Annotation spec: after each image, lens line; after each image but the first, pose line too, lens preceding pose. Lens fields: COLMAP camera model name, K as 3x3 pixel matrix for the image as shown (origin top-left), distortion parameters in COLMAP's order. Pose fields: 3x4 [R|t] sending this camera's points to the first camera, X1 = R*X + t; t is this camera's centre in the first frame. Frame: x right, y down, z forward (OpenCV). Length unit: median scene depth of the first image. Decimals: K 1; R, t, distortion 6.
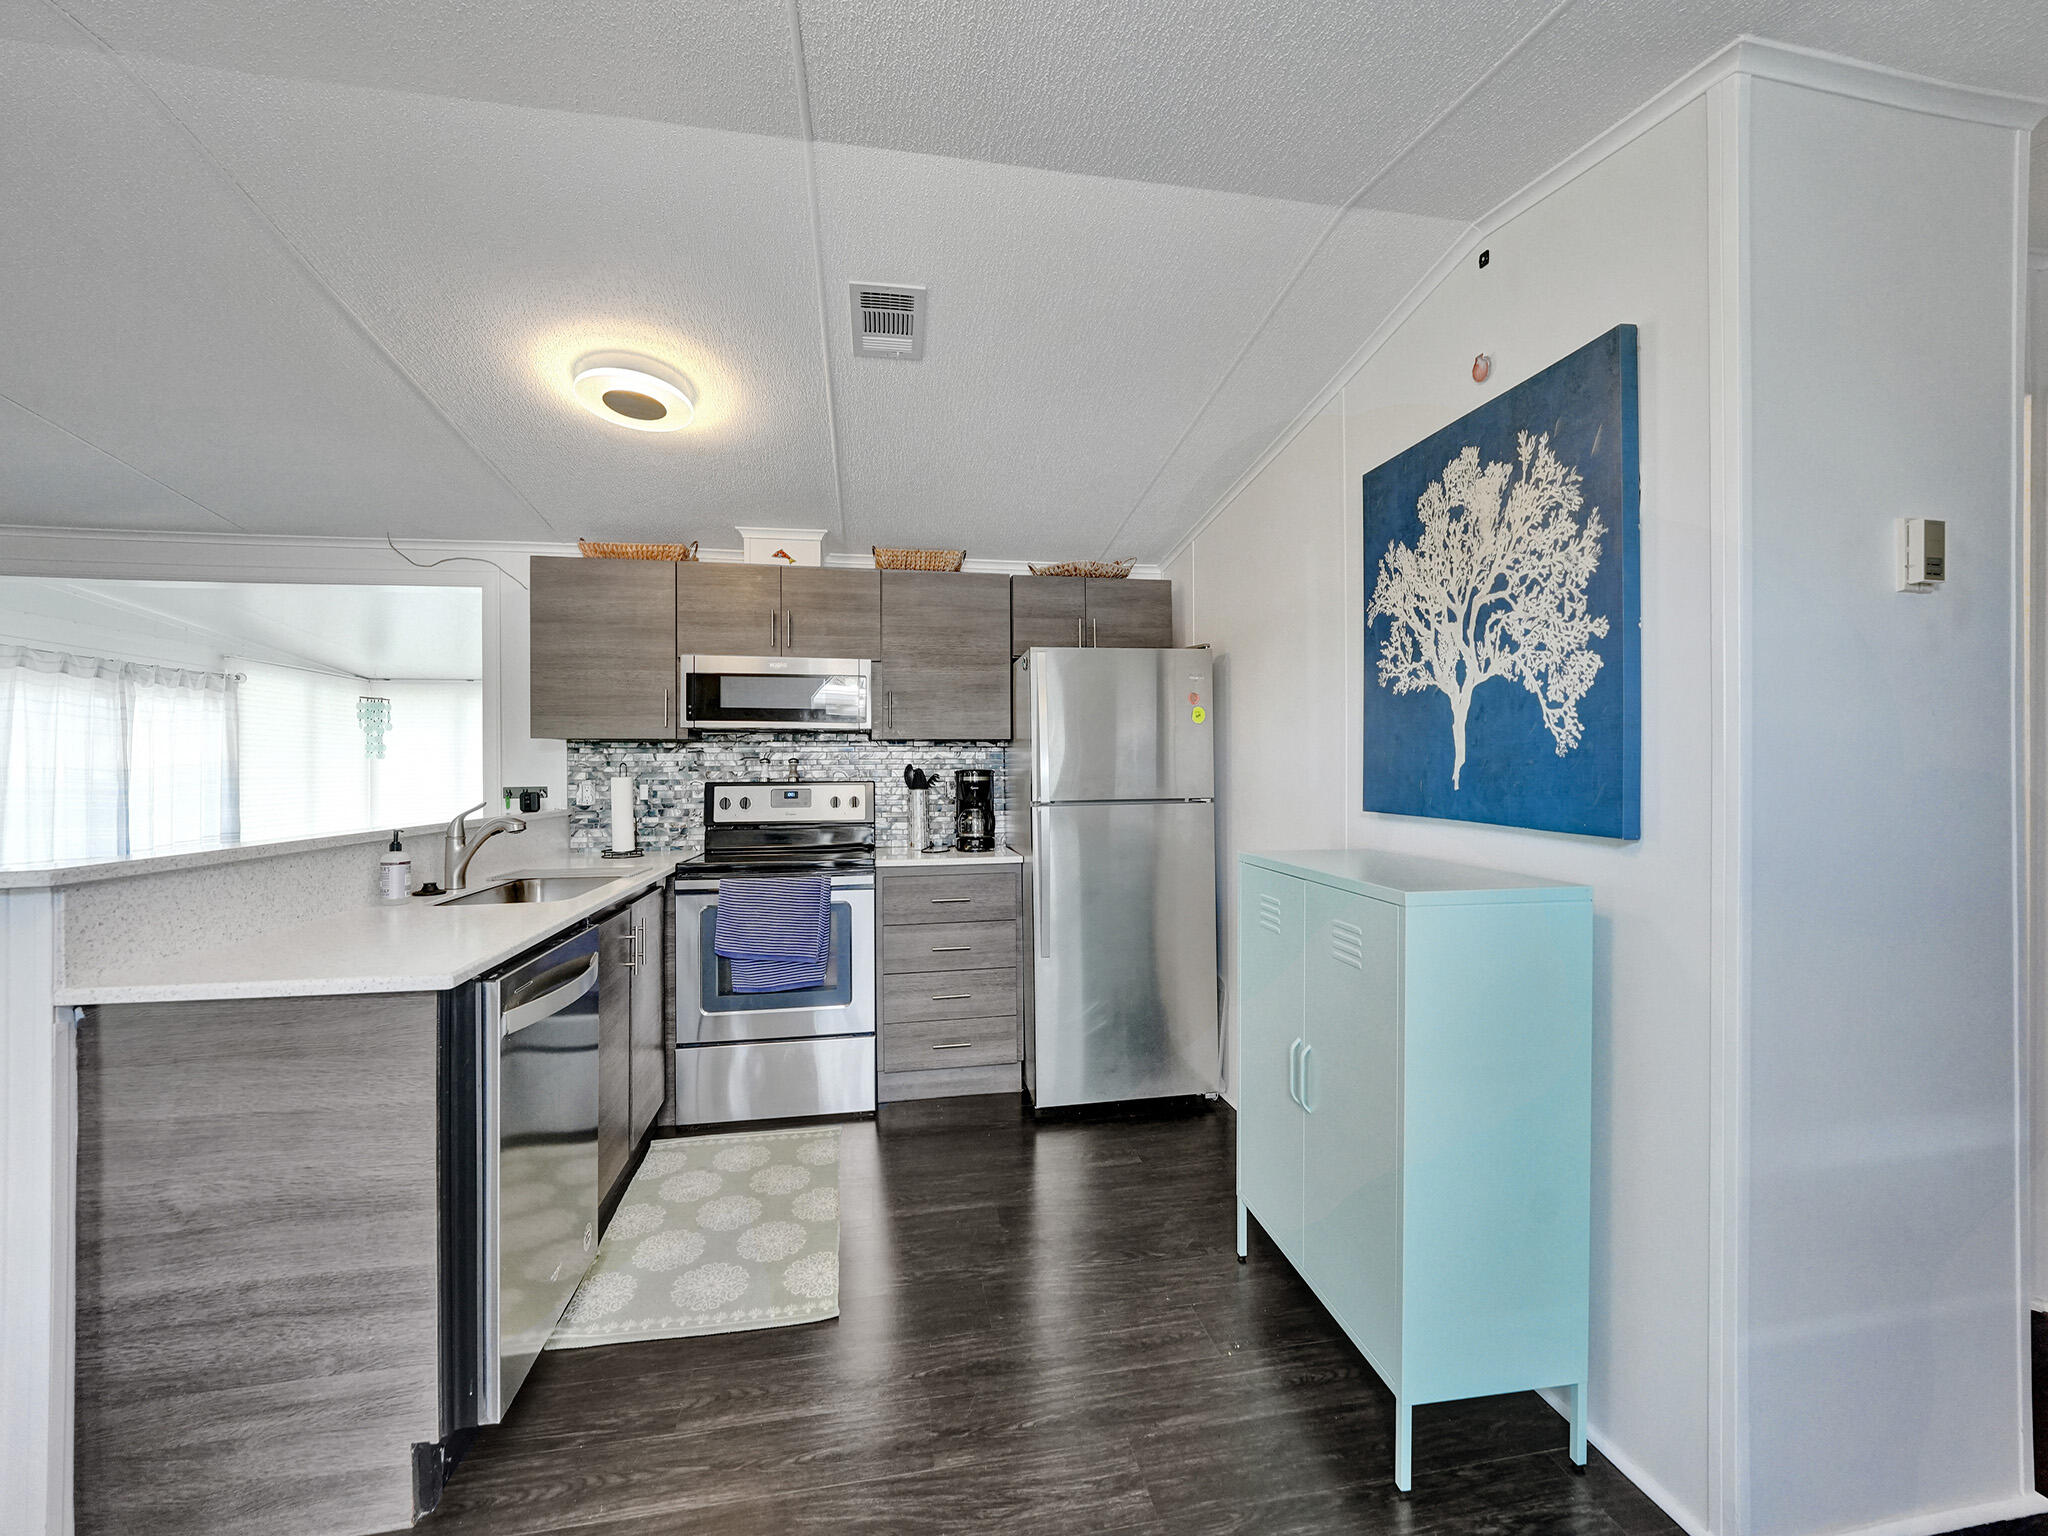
lens RADIAL K [[843.3, 0, 1032.2], [0, 843.3, 753.0], [0, 0, 1]] dist [-0.002571, -0.000076]
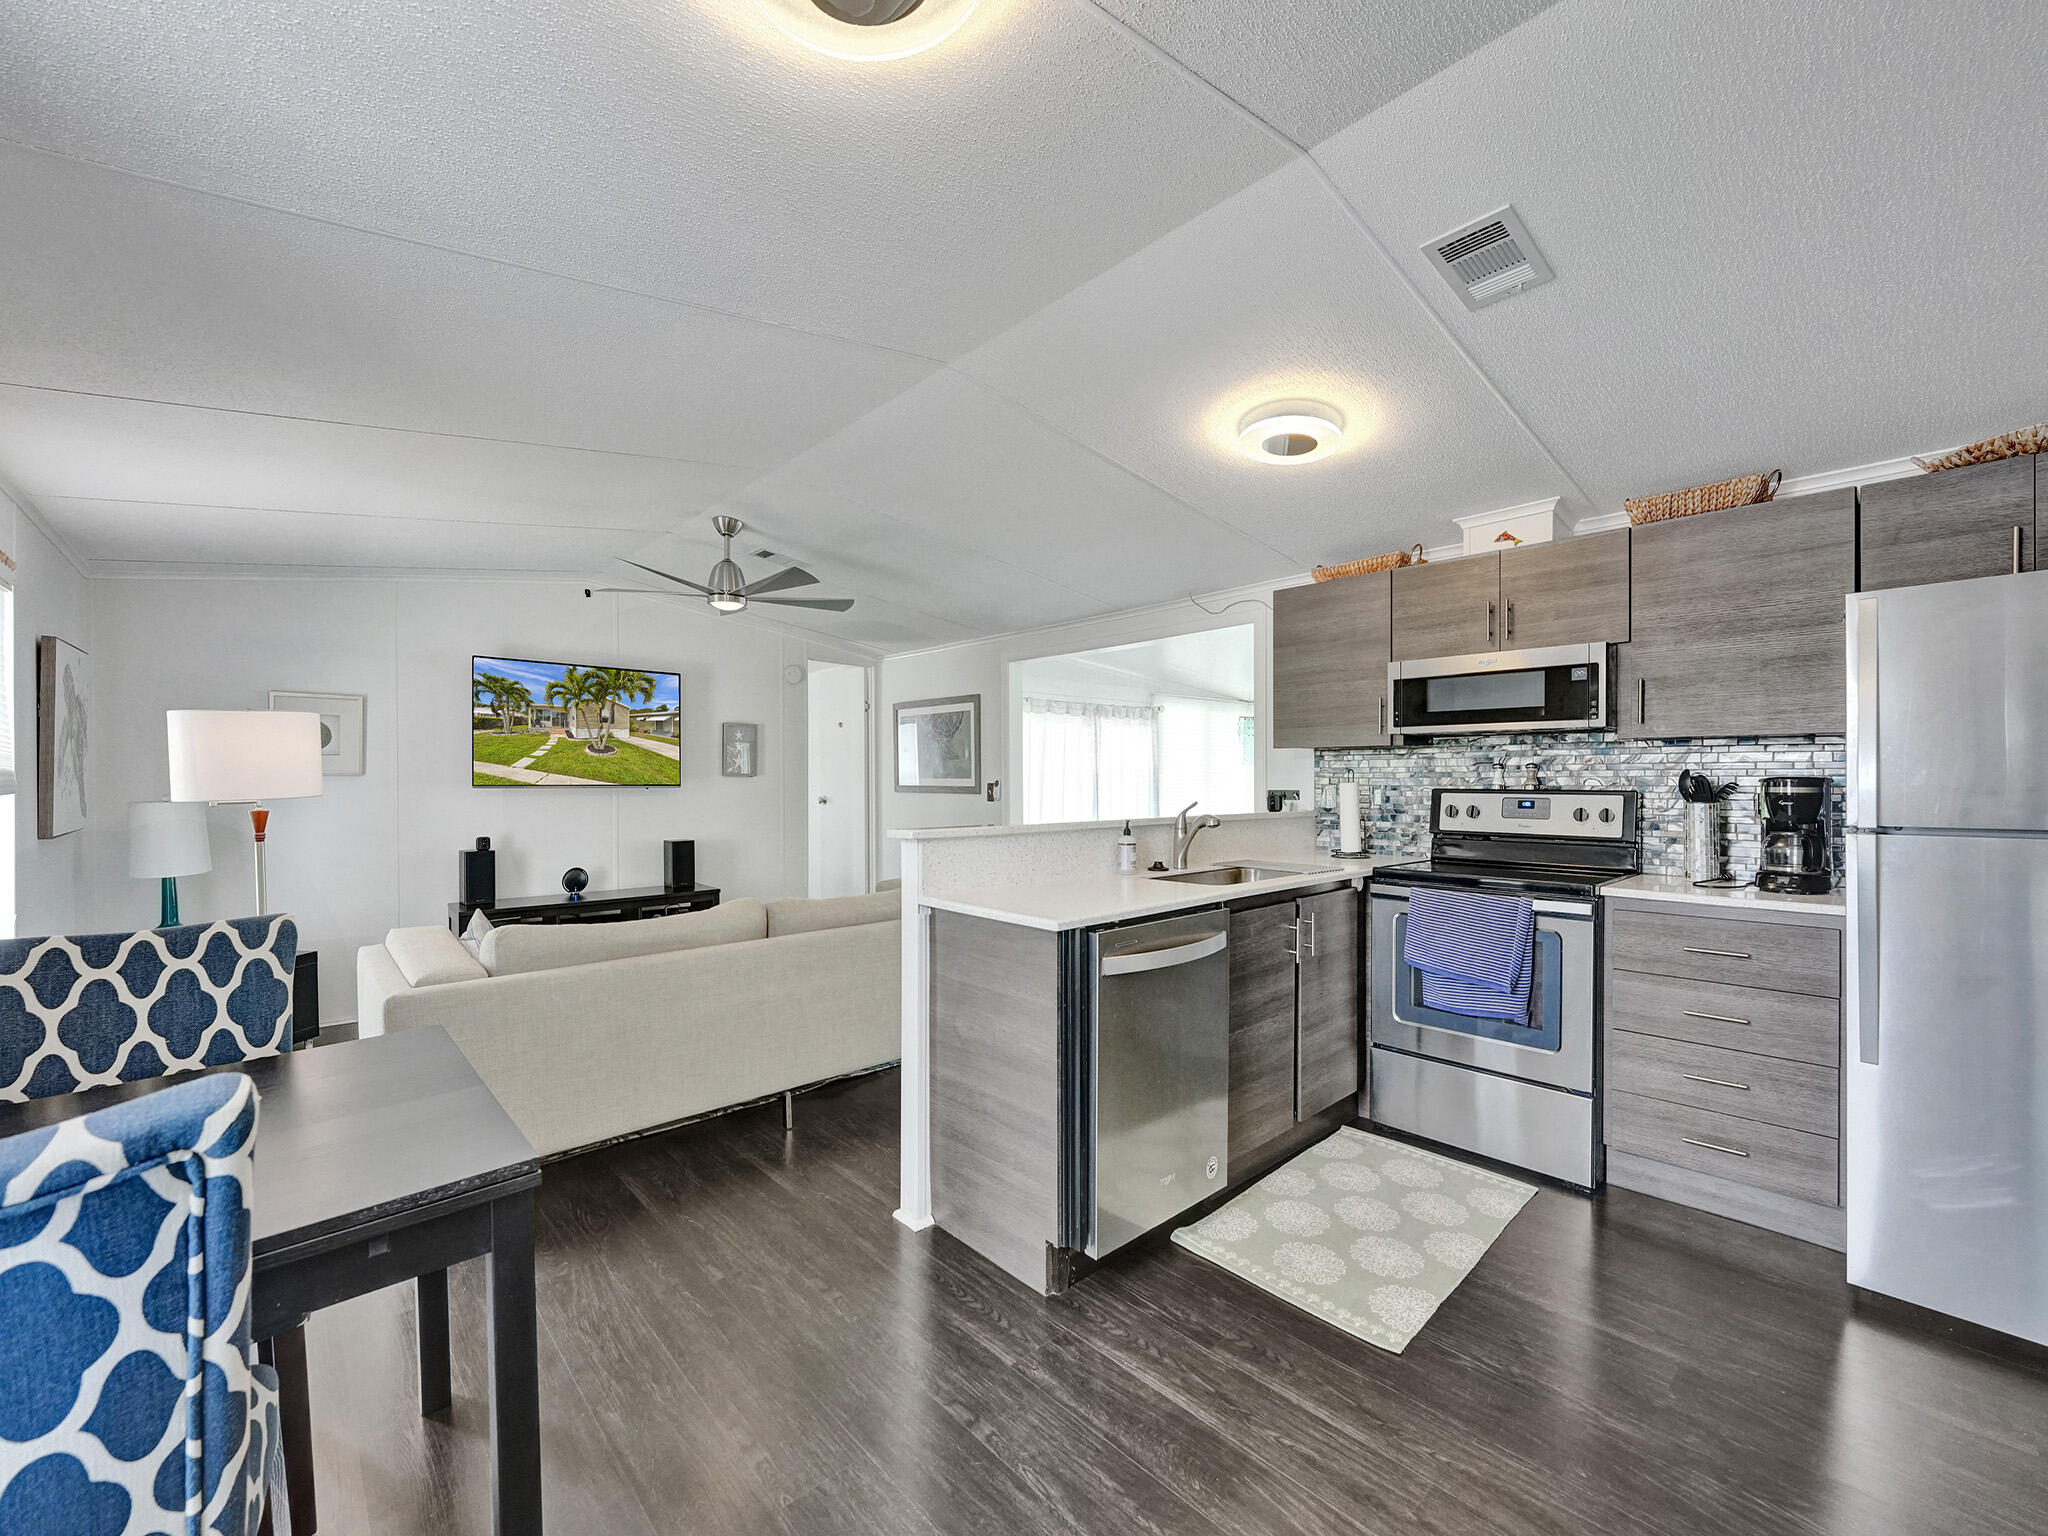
lens RADIAL K [[824.9, 0, 993.2], [0, 824.9, 765.8], [0, 0, 1]] dist [-0.000638, -0.000311]
pose [[0.531938, -0.006873, -0.846755, 0.169914], [0.014991, 0.999887, 0.001302, -0.000629], [0.846650, -0.013386, 0.531981, 0.069332]]
